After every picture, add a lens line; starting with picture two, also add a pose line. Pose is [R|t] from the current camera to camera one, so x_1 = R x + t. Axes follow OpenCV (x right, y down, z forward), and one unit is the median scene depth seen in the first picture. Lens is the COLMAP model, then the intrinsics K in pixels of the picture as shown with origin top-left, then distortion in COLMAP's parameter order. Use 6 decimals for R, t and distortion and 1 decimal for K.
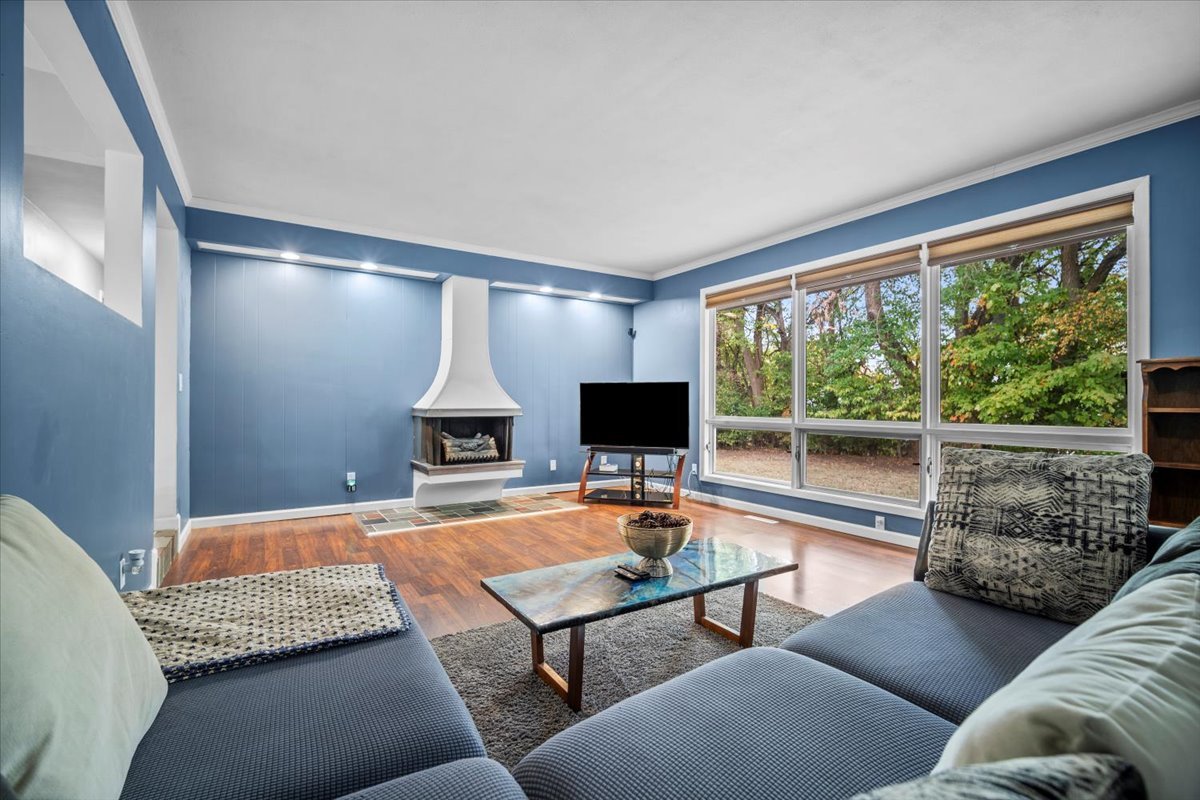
lens RADIAL K [[529.3, 0, 602.0], [0, 529.3, 407.2], [0, 0, 1]] dist [-0.003061, -0.000005]
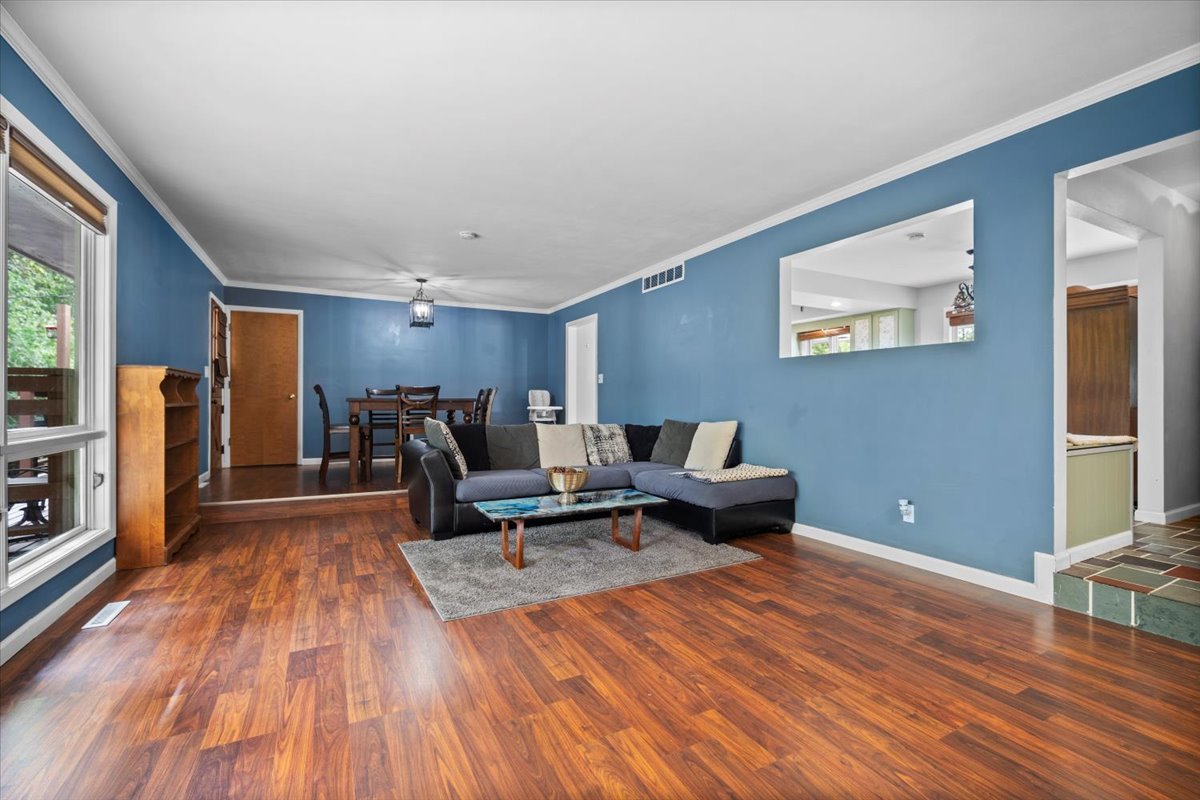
lens RADIAL K [[522.6, 0, 600.0], [0, 522.6, 400.0], [0, 0, 1]] dist [-0.002371, 0.000235]
pose [[-0.996045, -0.002125, 0.088830, -0.061683], [-0.000946, 0.999911, 0.013309, -0.012780], [-0.088850, 0.013172, -0.995958, 1.078217]]
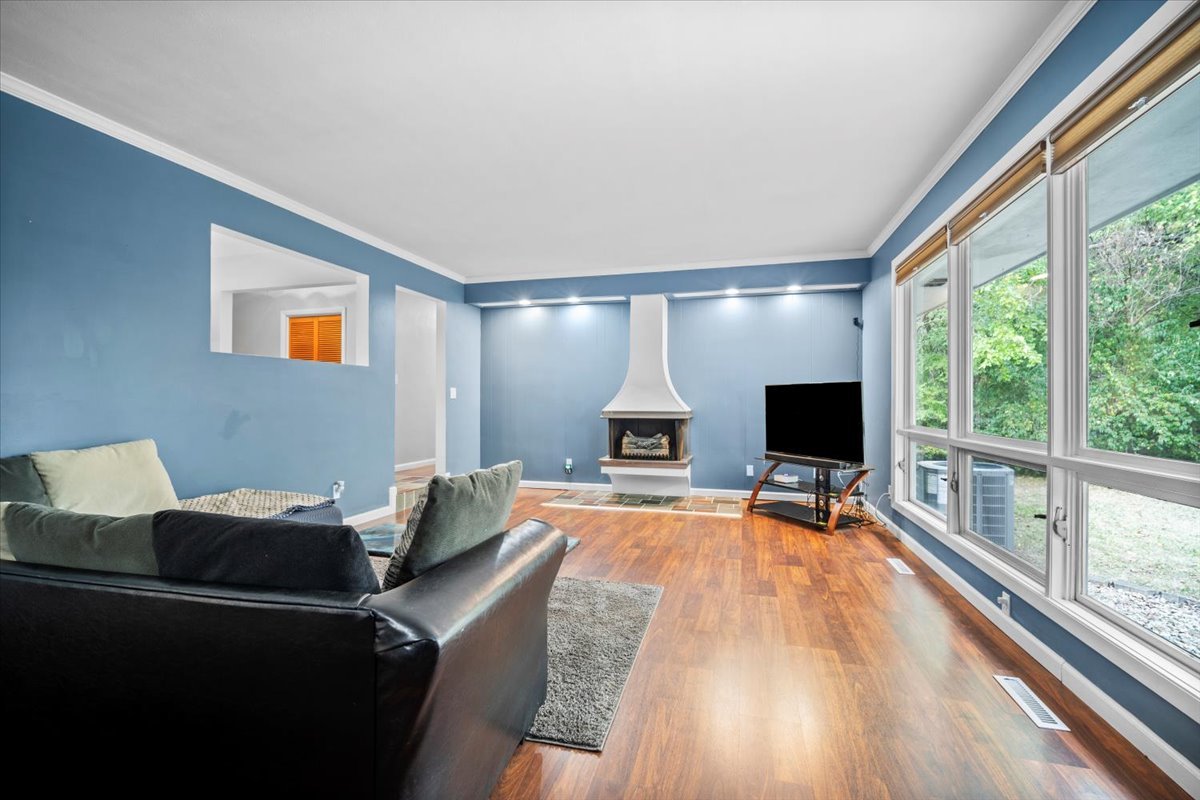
lens RADIAL K [[522.6, 0, 600.0], [0, 522.6, 400.0], [0, 0, 1]] dist [-0.002371, 0.000235]
pose [[0.663822, -0.002059, -0.747888, 0.504187], [-0.009521, 0.999892, -0.011203, -0.006851], [0.747830, 0.014557, 0.663730, 0.187496]]
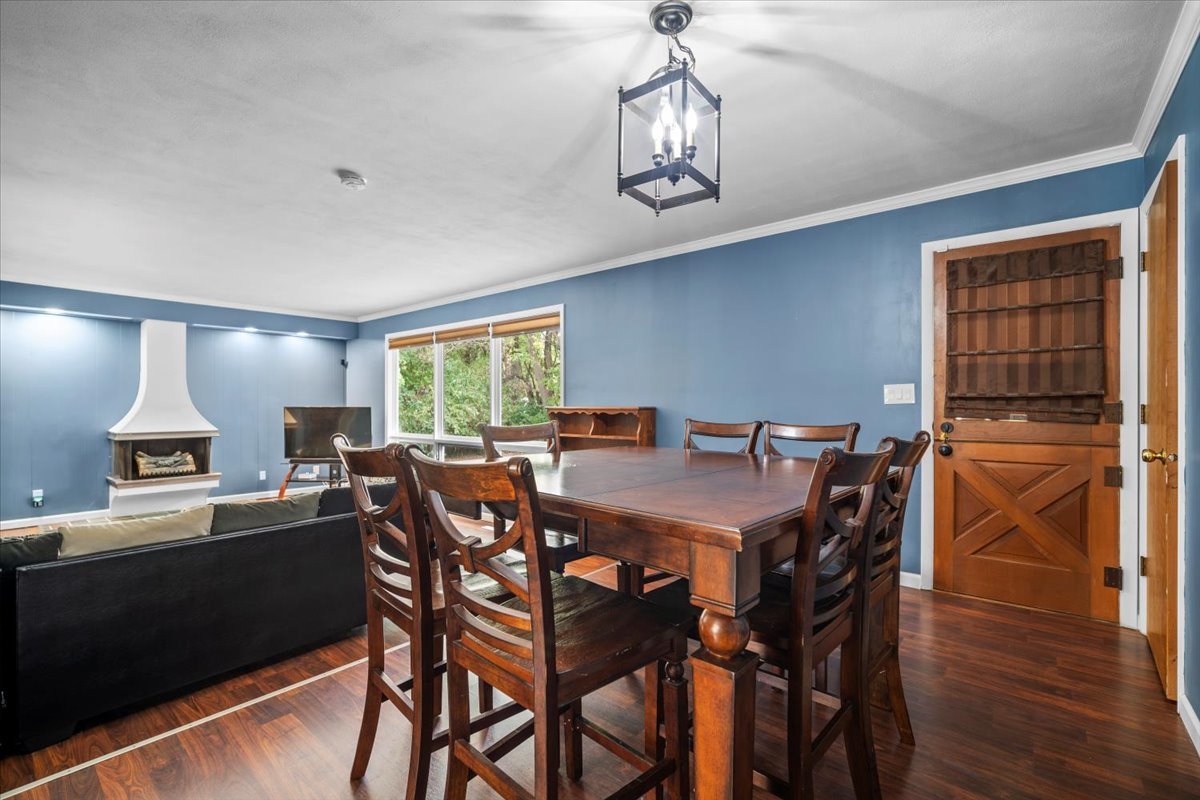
lens RADIAL K [[529.3, 0, 602.0], [0, 529.3, 407.2], [0, 0, 1]] dist [-0.003061, -0.000005]
pose [[0.955807, -0.005669, 0.293939, 0.331622], [0.006902, 0.999971, -0.003157, -0.040104], [-0.293912, 0.005047, 0.955819, -0.415444]]
